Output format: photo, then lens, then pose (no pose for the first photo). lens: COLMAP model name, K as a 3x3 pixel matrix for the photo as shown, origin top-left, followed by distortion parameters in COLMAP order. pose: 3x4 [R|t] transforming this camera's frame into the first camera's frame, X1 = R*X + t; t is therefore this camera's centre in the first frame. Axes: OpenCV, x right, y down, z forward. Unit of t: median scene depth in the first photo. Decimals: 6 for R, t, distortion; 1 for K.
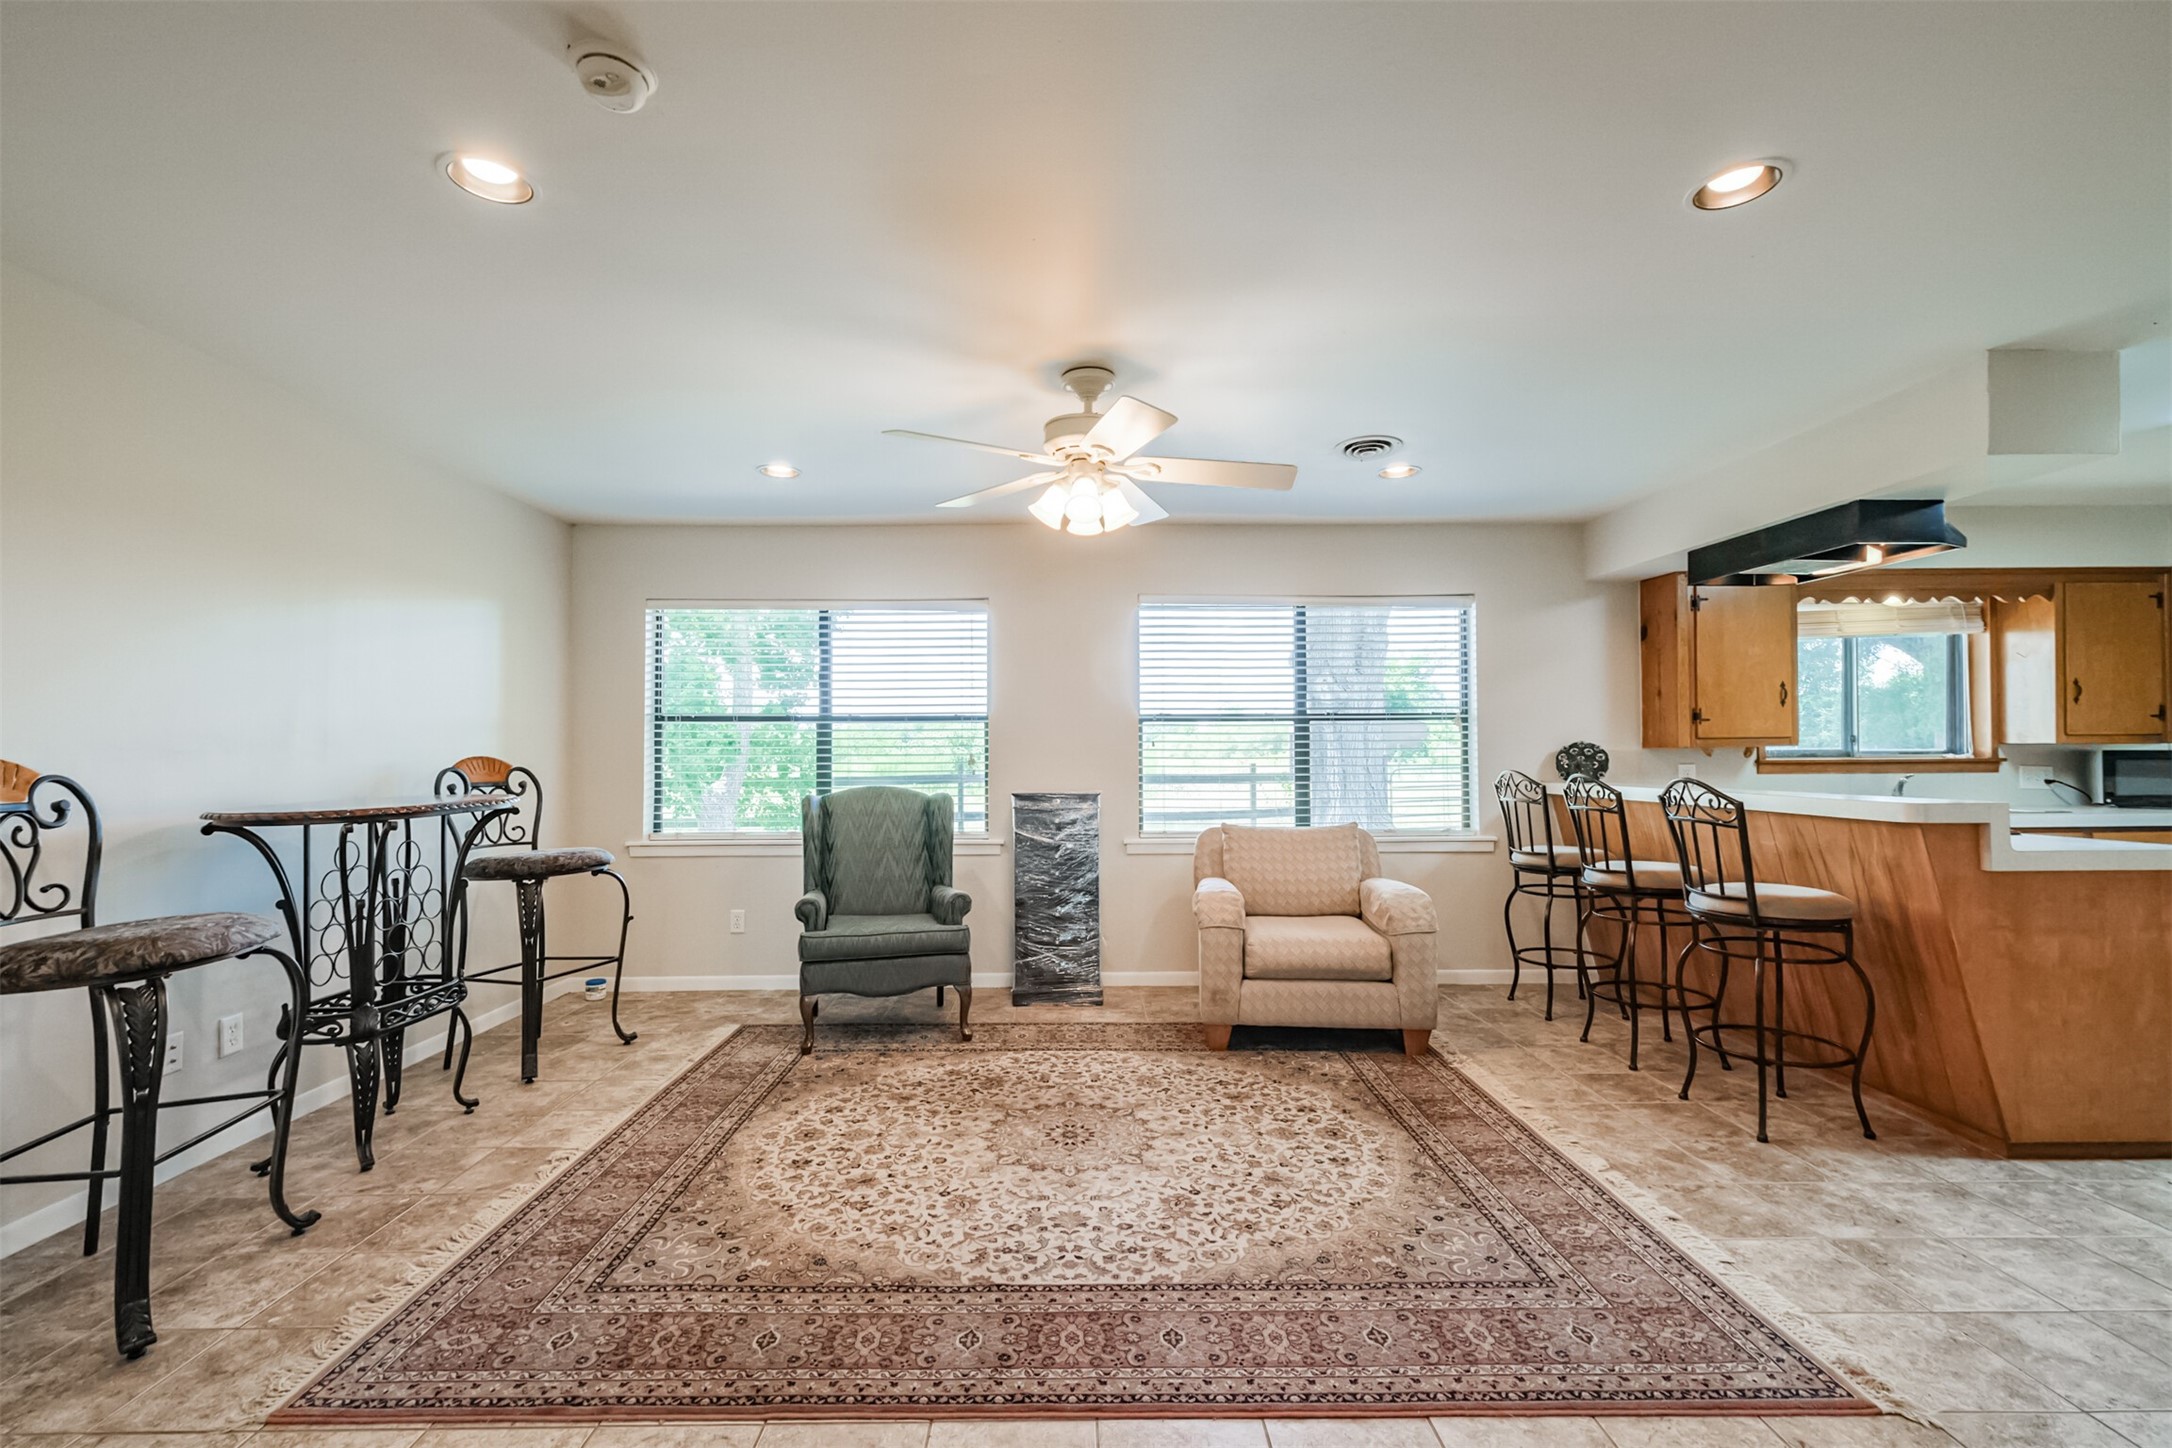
lens RADIAL K [[944.2, 0, 1081.1], [0, 944.2, 742.6], [0, 0, 1]] dist [0.012785, -0.002474]
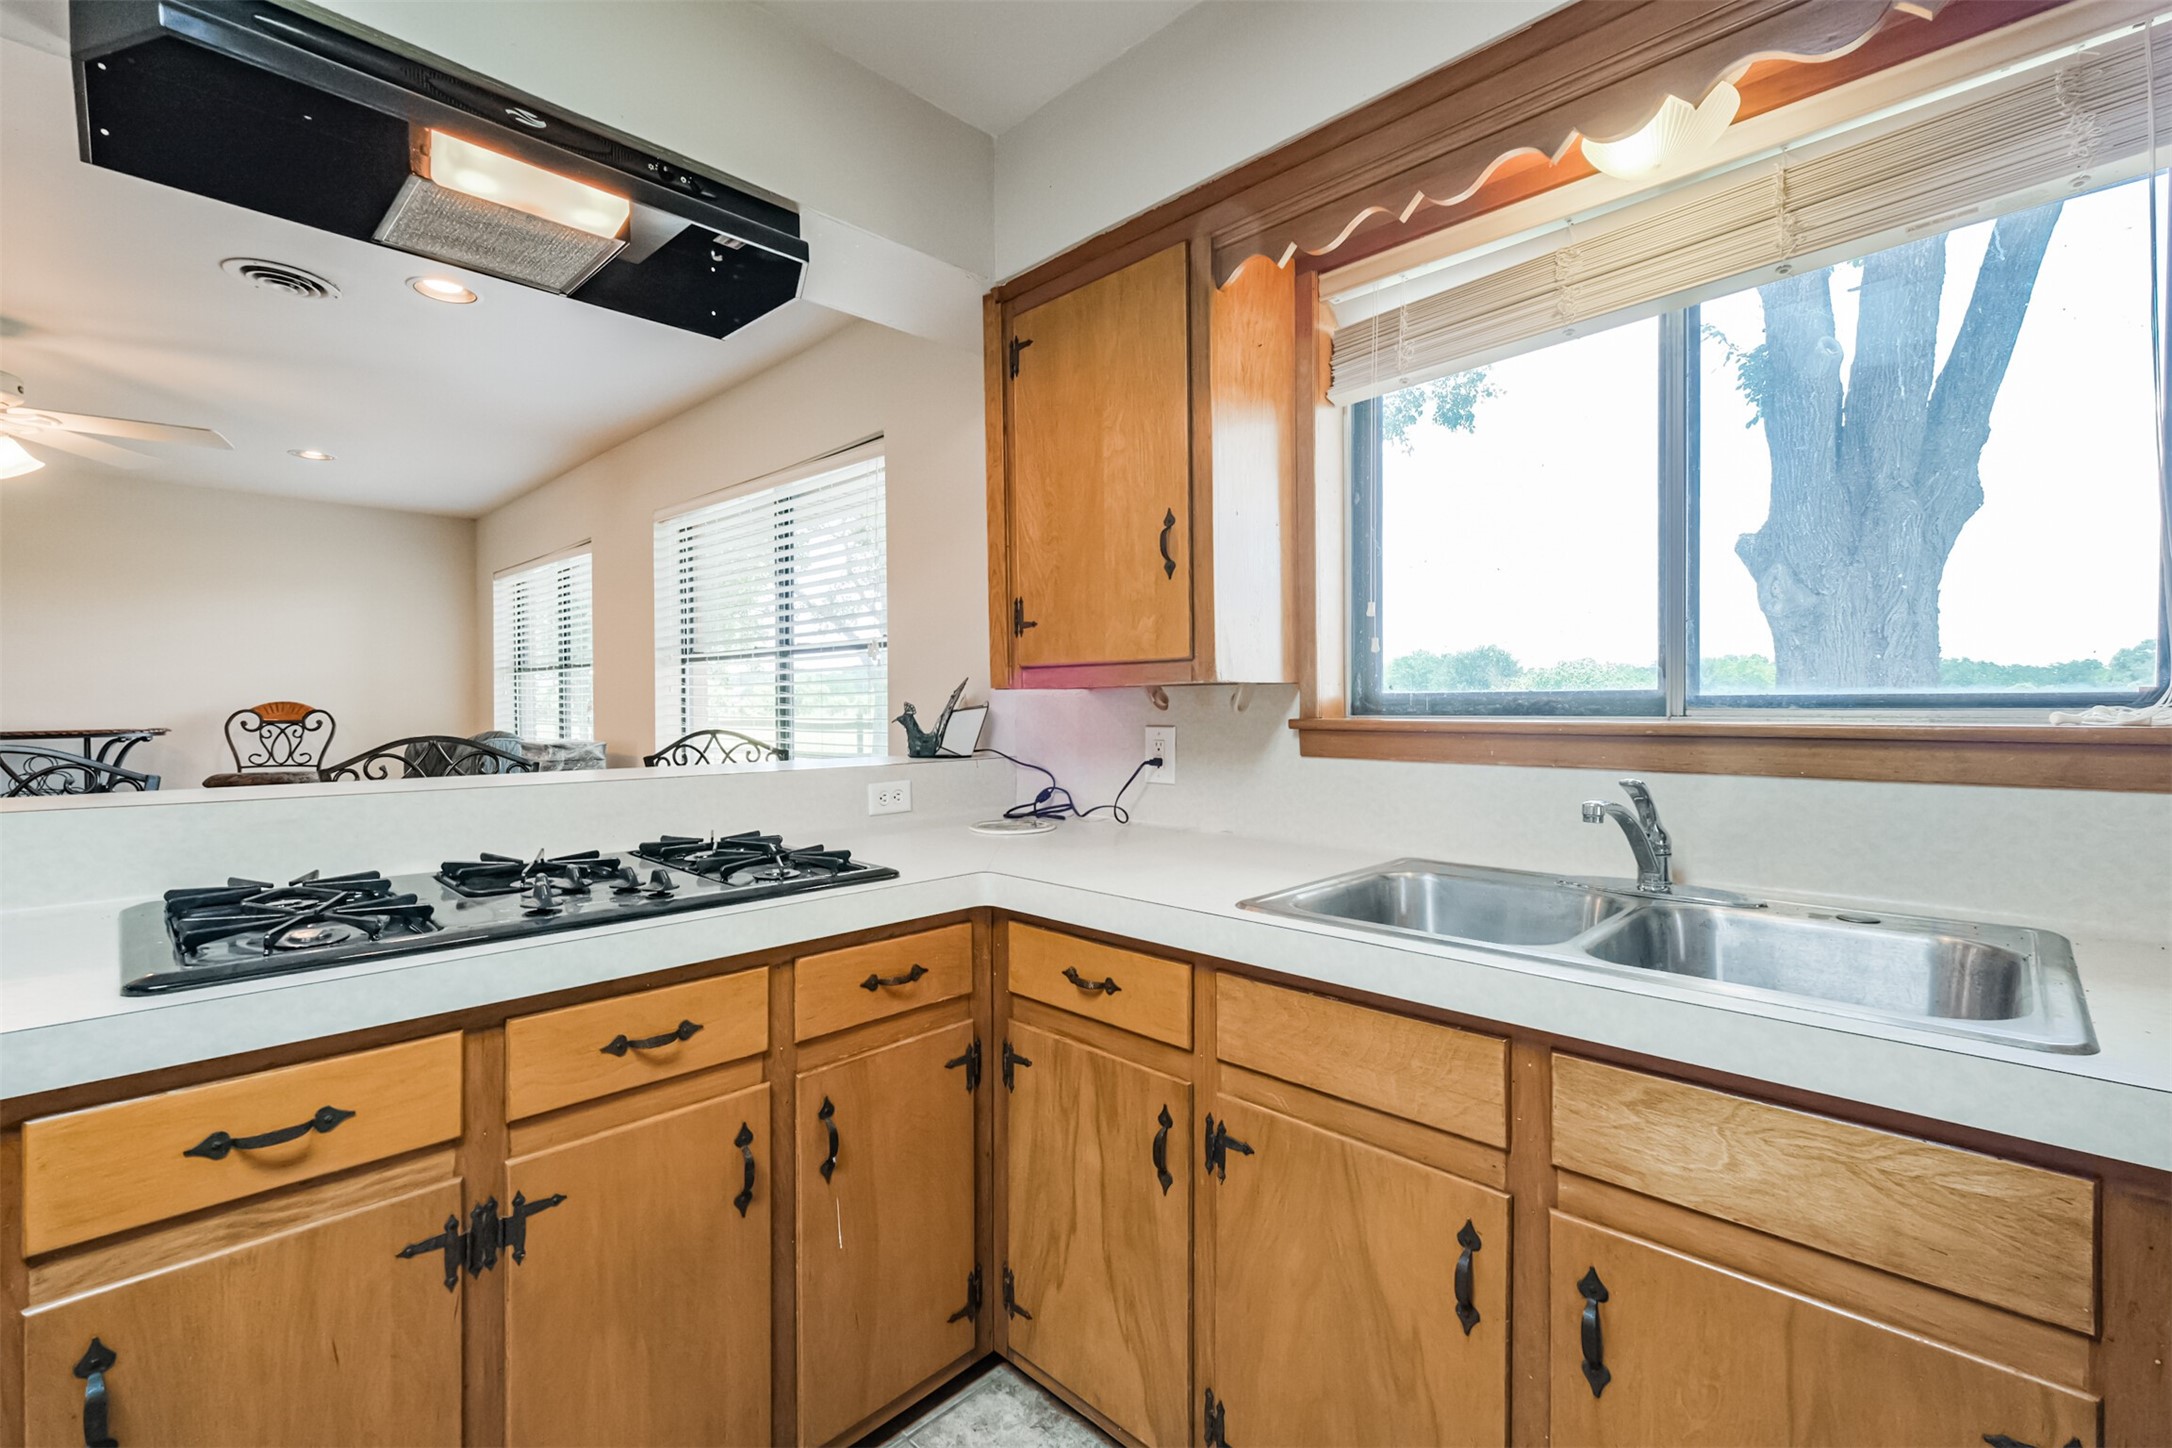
lens RADIAL K [[944.2, 0, 1081.2], [0, 944.2, 710.4], [0, 0, 1]] dist [0.012785, -0.002474]
pose [[0.696985, 0.009877, -0.717017, 1.228515], [0.009263, 0.999698, 0.022776, 0.006987], [0.717026, -0.022516, 0.696683, 0.888166]]
